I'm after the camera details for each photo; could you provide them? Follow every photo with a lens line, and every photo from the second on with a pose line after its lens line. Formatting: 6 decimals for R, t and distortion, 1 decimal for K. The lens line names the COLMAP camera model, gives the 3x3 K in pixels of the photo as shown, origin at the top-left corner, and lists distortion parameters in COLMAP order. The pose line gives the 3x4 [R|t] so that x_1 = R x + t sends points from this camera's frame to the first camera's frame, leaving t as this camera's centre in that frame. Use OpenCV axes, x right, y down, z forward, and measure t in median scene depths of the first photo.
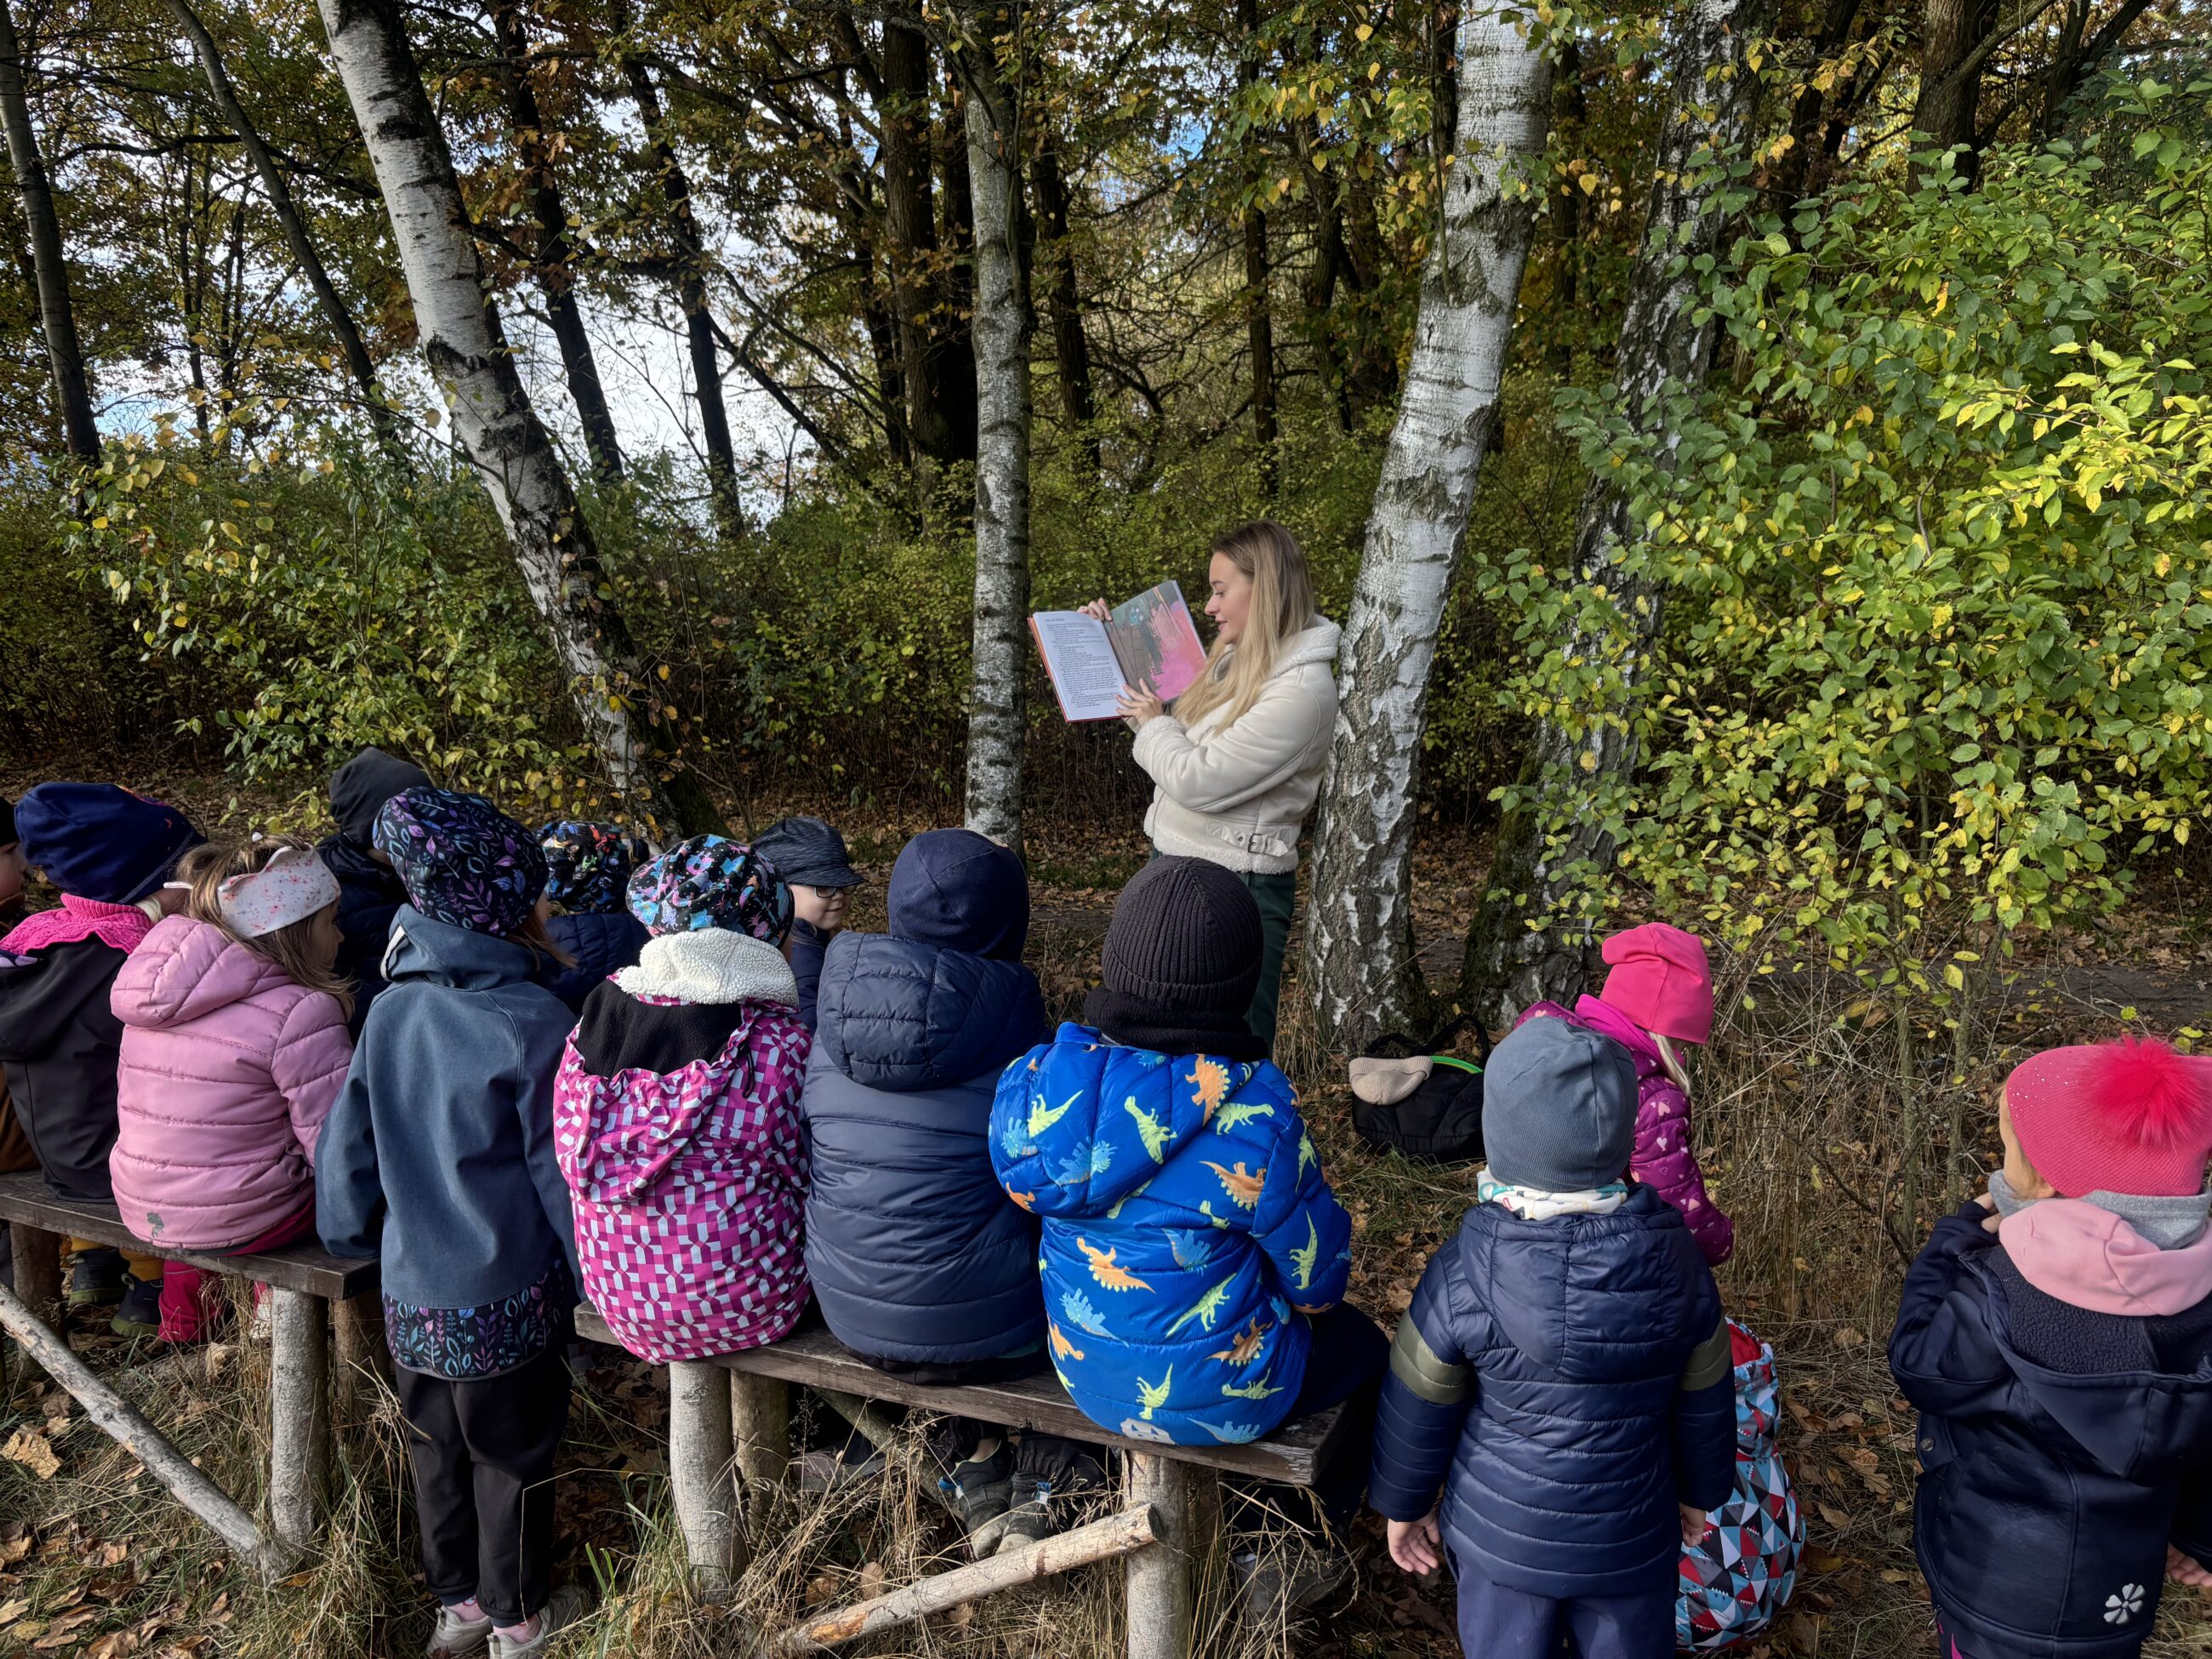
lens RADIAL K [[1635.5, 0, 1112.2], [0, 1635.5, 816.7], [0, 0, 1]] dist [0.037112, -0.045720]
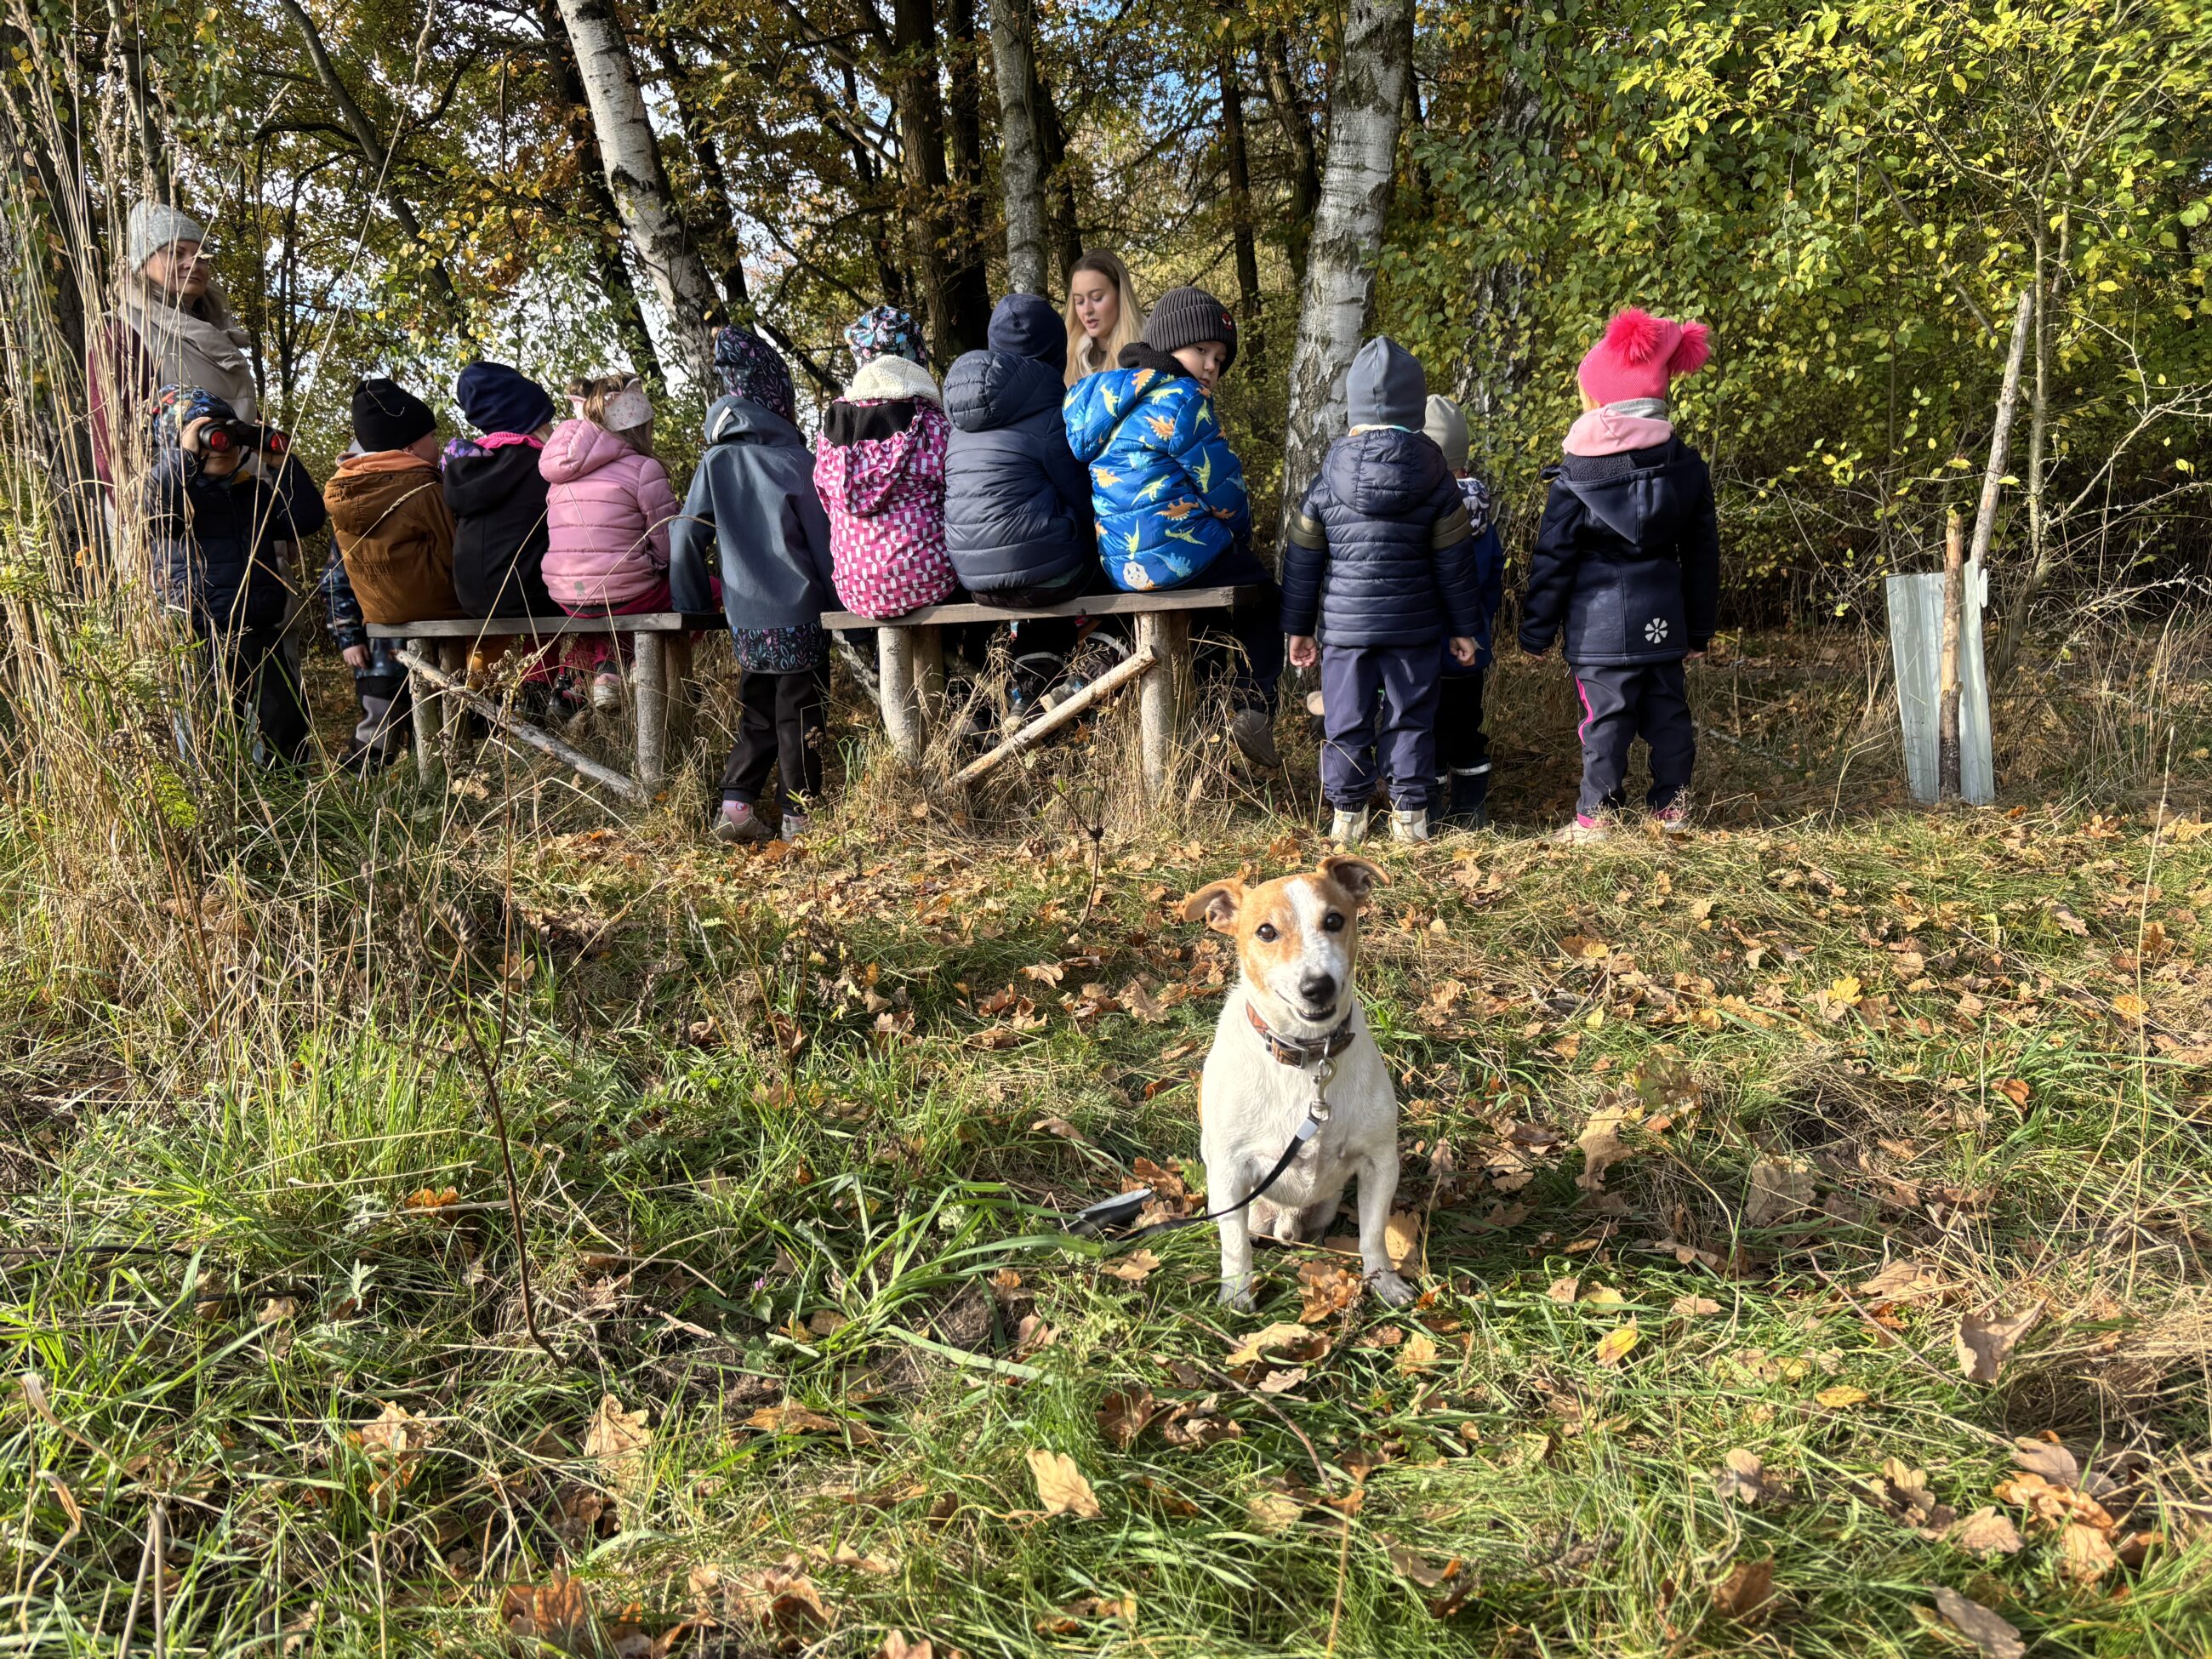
lens RADIAL K [[1635.5, 0, 1108.1], [0, 1635.5, 821.3], [0, 0, 1]] dist [0.037112, -0.045720]
pose [[0.999022, -0.041500, -0.015241, -0.002415], [0.041545, 0.999133, 0.002665, 0.256814], [0.015117, -0.003296, 0.999880, -0.357604]]
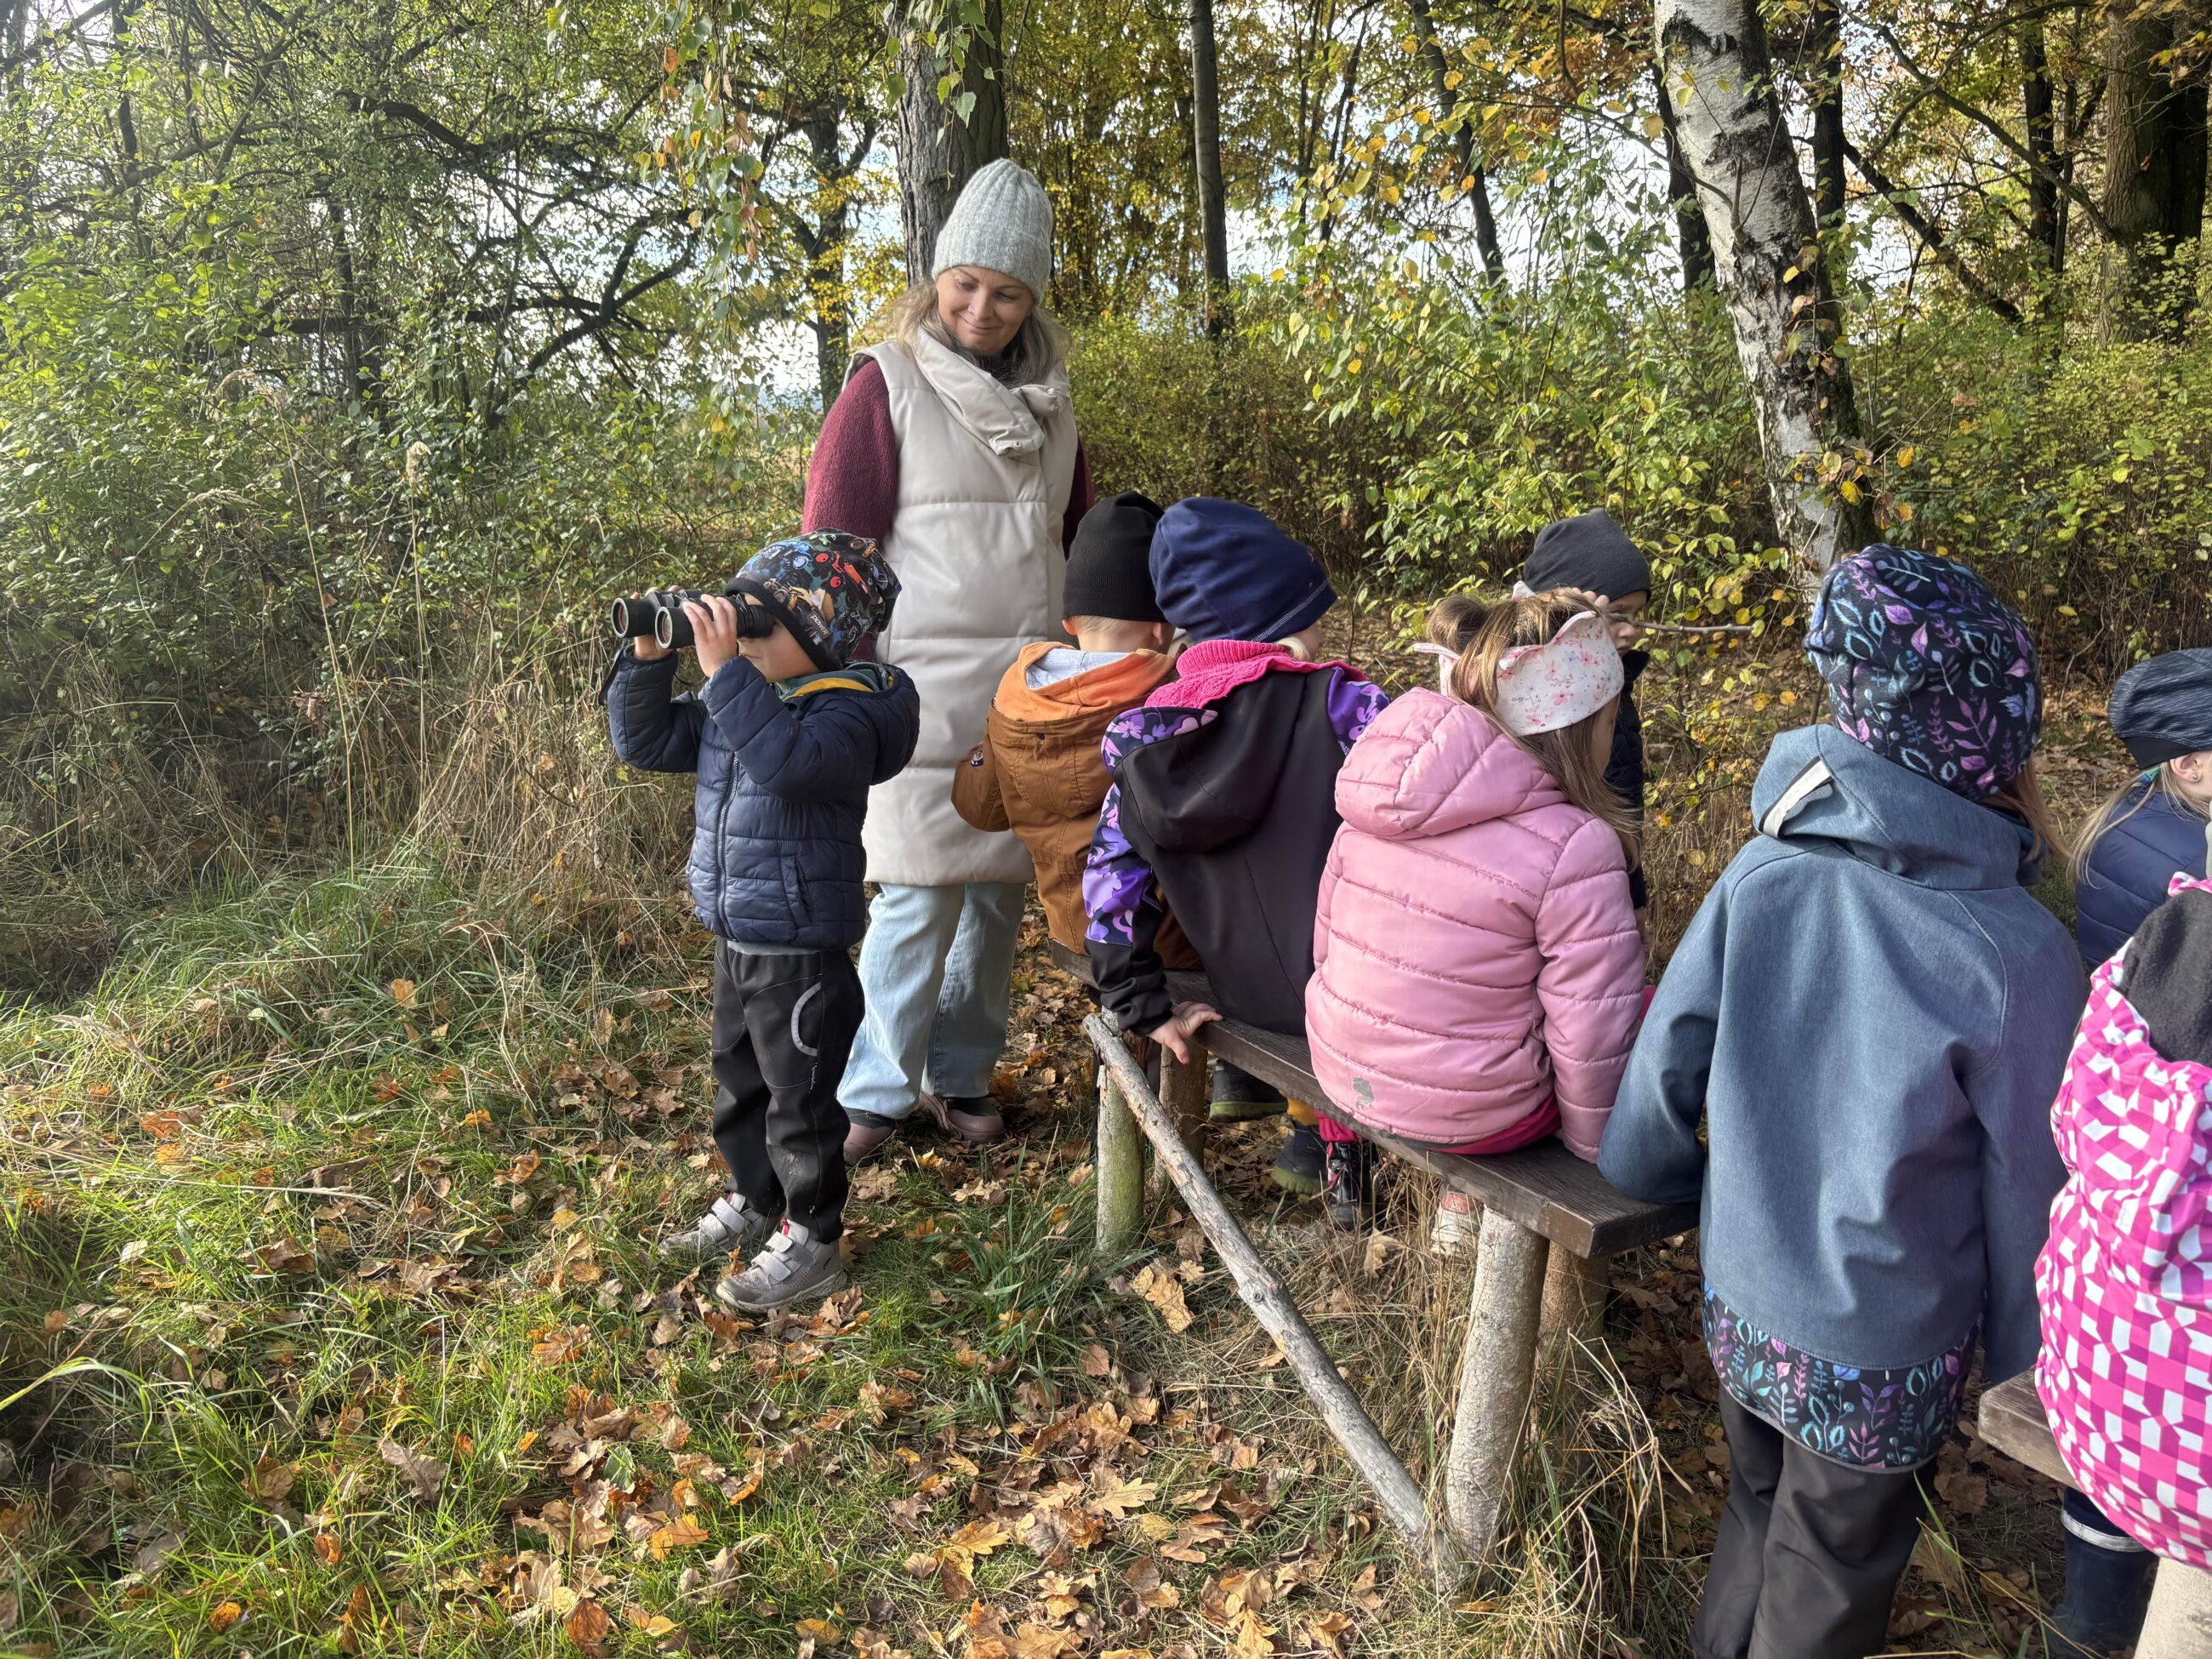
lens RADIAL K [[1635.5, 0, 1127.8], [0, 1635.5, 825.0], [0, 0, 1]] dist [0.037112, -0.045720]
pose [[0.833531, 0.144009, -0.533374, -0.144488], [-0.094555, 0.988371, 0.119090, 0.023695], [0.544322, -0.048832, 0.837454, 0.161962]]
